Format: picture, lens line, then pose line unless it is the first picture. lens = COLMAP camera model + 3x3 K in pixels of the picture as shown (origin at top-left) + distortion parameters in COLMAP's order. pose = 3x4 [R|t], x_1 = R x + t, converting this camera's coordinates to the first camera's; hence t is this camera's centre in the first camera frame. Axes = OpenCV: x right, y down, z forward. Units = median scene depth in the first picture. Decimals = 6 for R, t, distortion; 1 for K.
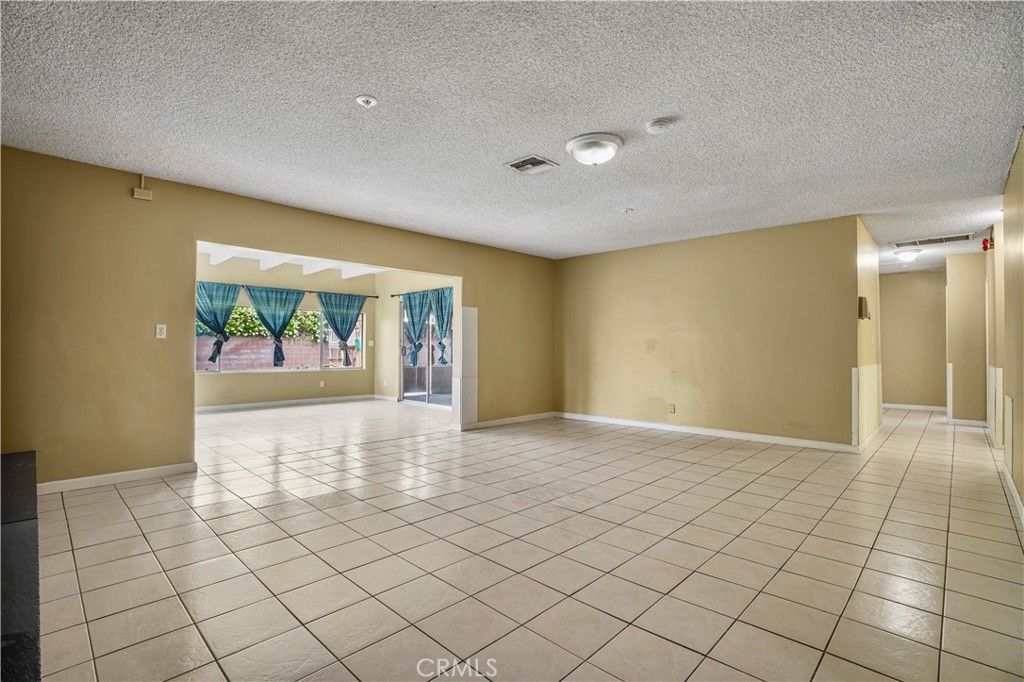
lens RADIAL K [[481.6, 0, 505.3], [0, 481.6, 342.3], [0, 0, 1]] dist [-0.060942, 0.027303]
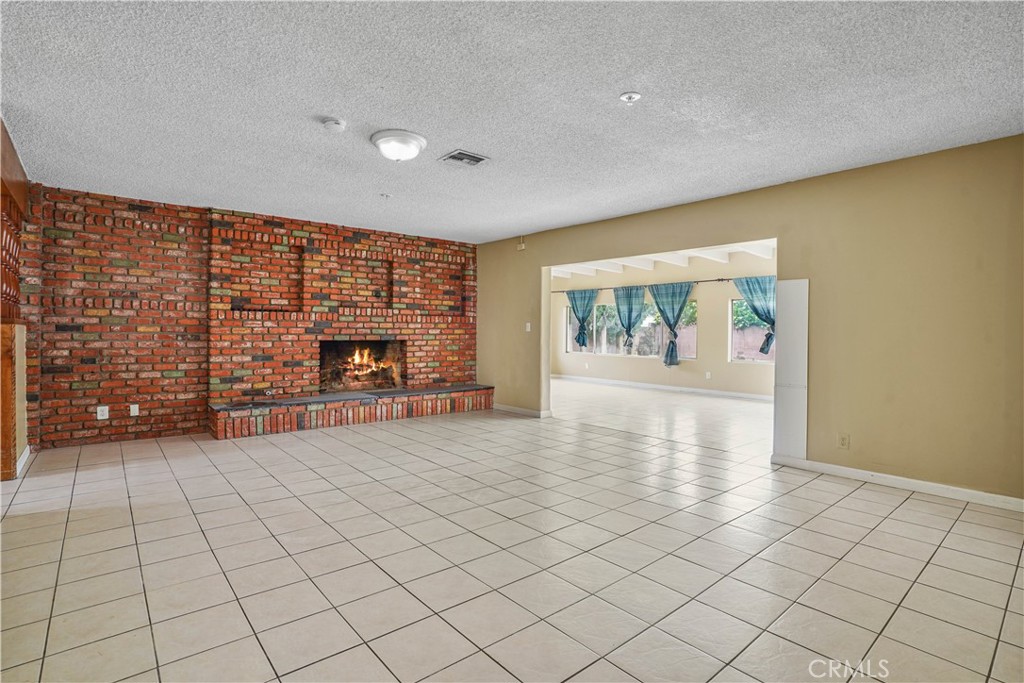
lens RADIAL K [[481.6, 0, 505.3], [0, 481.6, 342.8], [0, 0, 1]] dist [-0.060942, 0.027303]
pose [[-0.085872, 0.018293, -0.996138, 0.977053], [0.001568, 0.999833, 0.018225, 0.000883], [0.996305, 0.000004, -0.085886, 1.083701]]
